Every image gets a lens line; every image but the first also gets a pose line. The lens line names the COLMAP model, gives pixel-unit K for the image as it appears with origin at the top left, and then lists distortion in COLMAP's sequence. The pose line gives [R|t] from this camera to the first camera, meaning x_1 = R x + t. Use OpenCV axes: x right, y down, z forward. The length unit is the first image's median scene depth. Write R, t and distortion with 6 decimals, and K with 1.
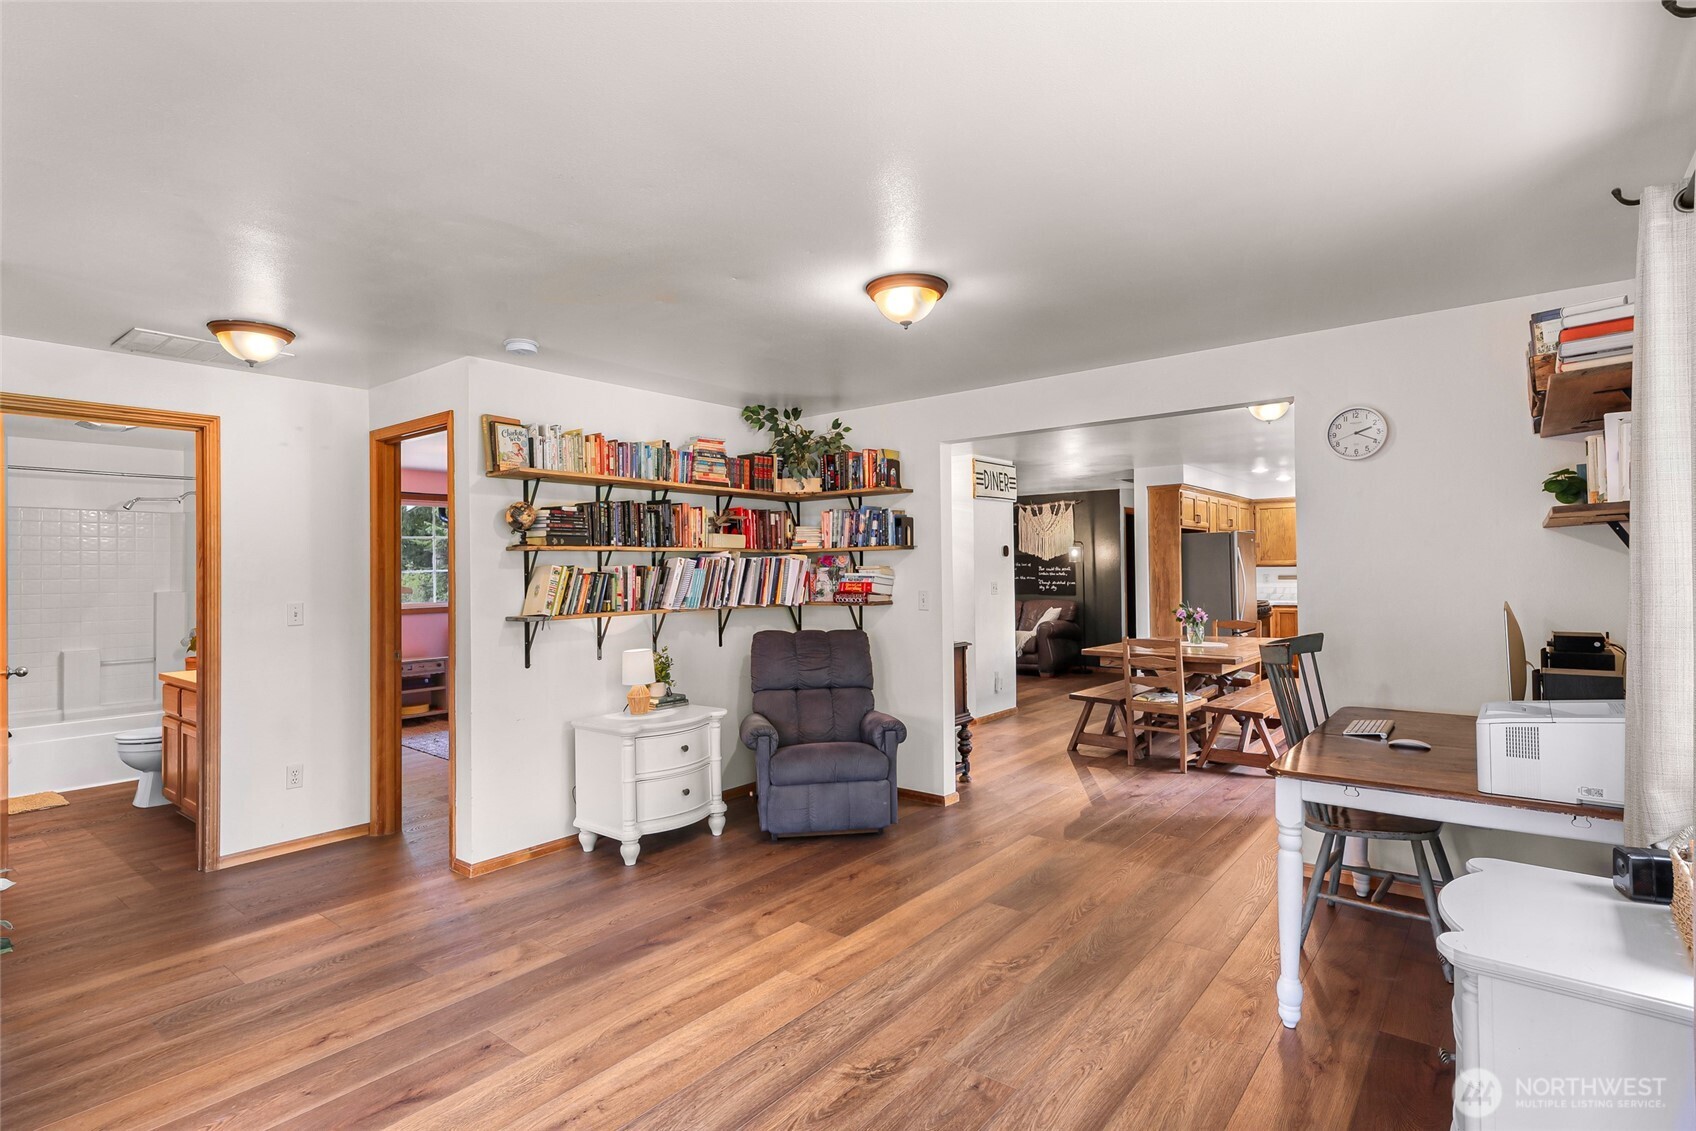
lens RADIAL K [[831.4, 0, 848.0], [0, 831.4, 565.5], [0, 0, 1]] dist [0.000785, 0.000072]
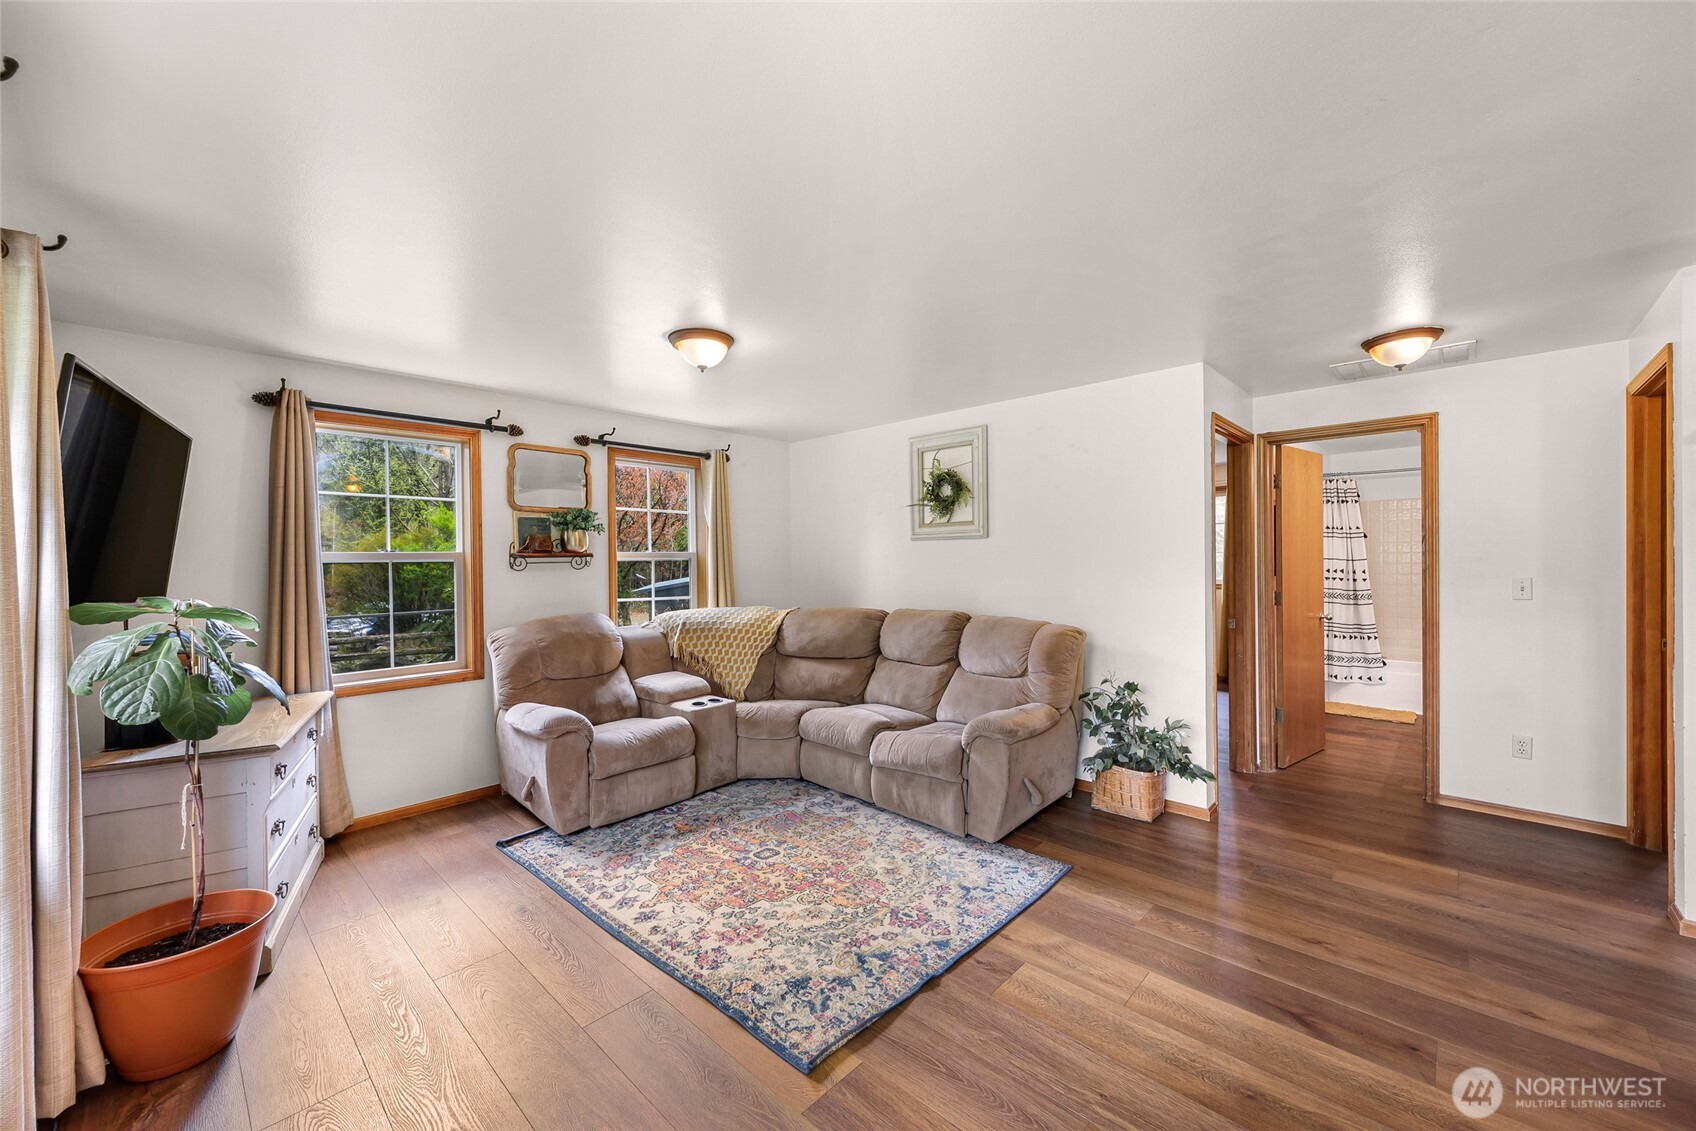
lens RADIAL K [[655.9, 0, 848.0], [0, 655.9, 565.5], [0, 0, 1]] dist [0.001102, 0.000237]
pose [[-0.079328, 0.024558, -0.996546, 0.251898], [0.015369, 0.999608, 0.023410, -0.003185], [0.996730, -0.013459, -0.079674, 0.295287]]
